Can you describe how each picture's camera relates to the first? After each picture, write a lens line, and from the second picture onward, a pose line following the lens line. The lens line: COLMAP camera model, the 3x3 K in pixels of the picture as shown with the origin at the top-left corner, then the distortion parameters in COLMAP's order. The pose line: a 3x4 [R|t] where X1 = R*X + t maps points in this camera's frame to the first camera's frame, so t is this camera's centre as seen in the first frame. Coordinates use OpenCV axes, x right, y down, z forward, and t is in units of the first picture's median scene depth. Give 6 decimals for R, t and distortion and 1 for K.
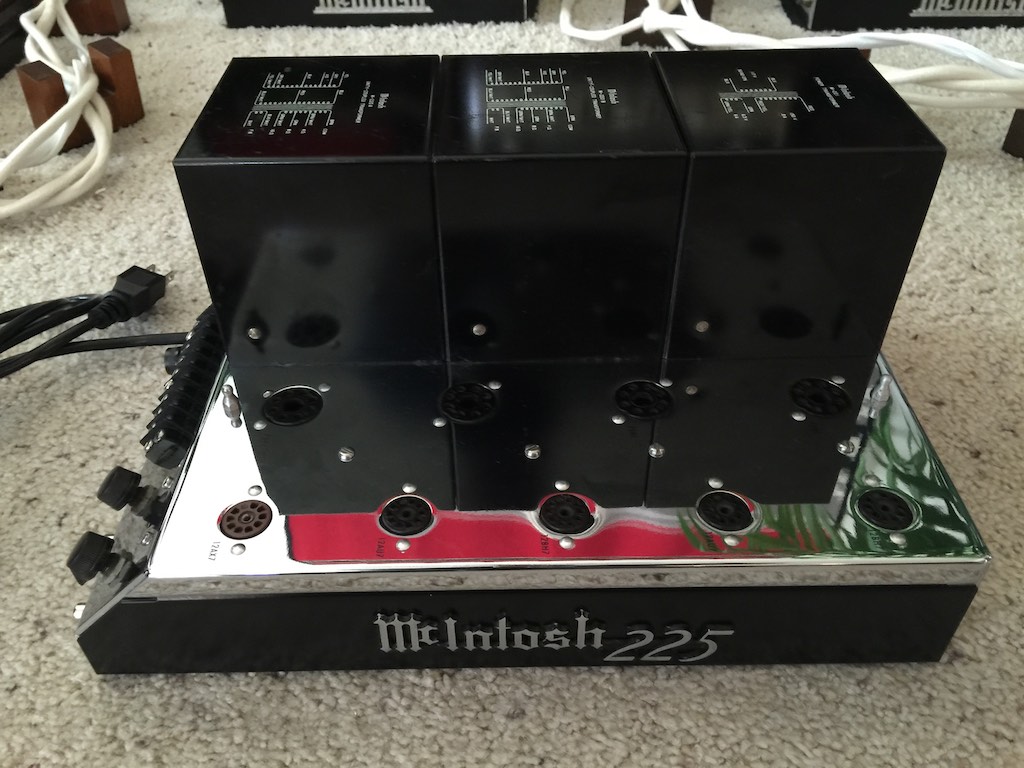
lens RADIAL K [[864.3, 0, 510.8], [0, 864.3, 381.8], [0, 0, 1]] dist [0.053738, -0.112994]
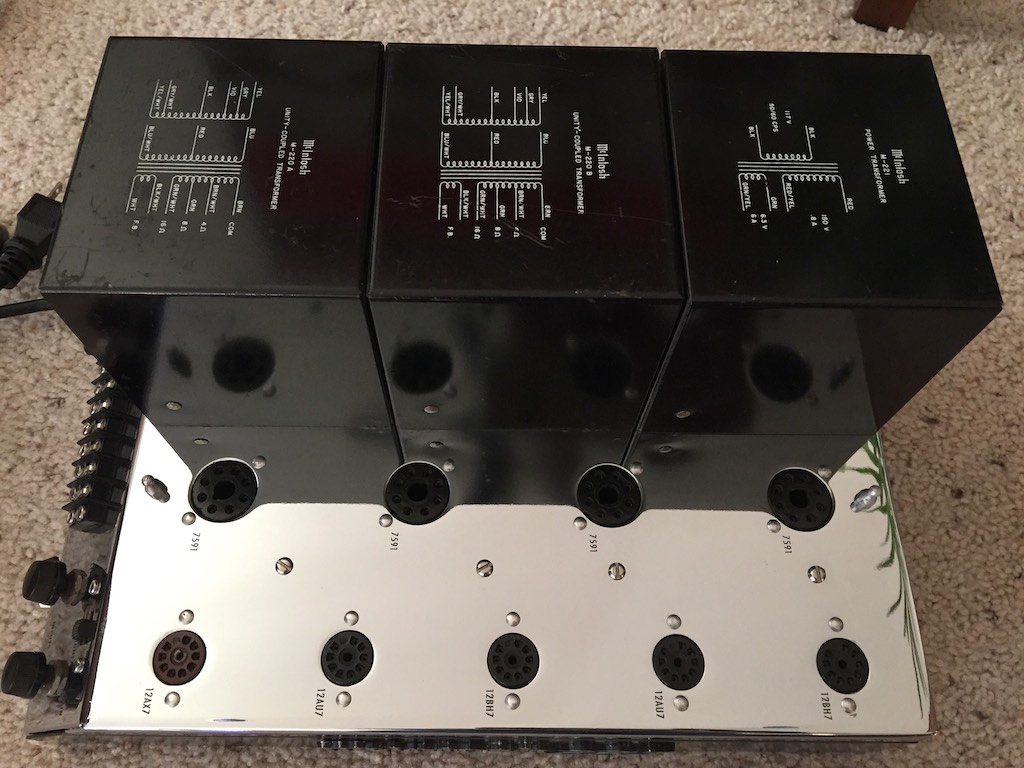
lens RADIAL K [[864.3, 0, 511.8], [0, 864.3, 375.9], [0, 0, 1]] dist [0.053738, -0.112994]
pose [[0.999120, 0.034719, 0.023535, 0.021920], [-0.041156, 0.919711, 0.390432, -0.407435], [-0.008090, -0.391057, 0.920331, 0.187468]]
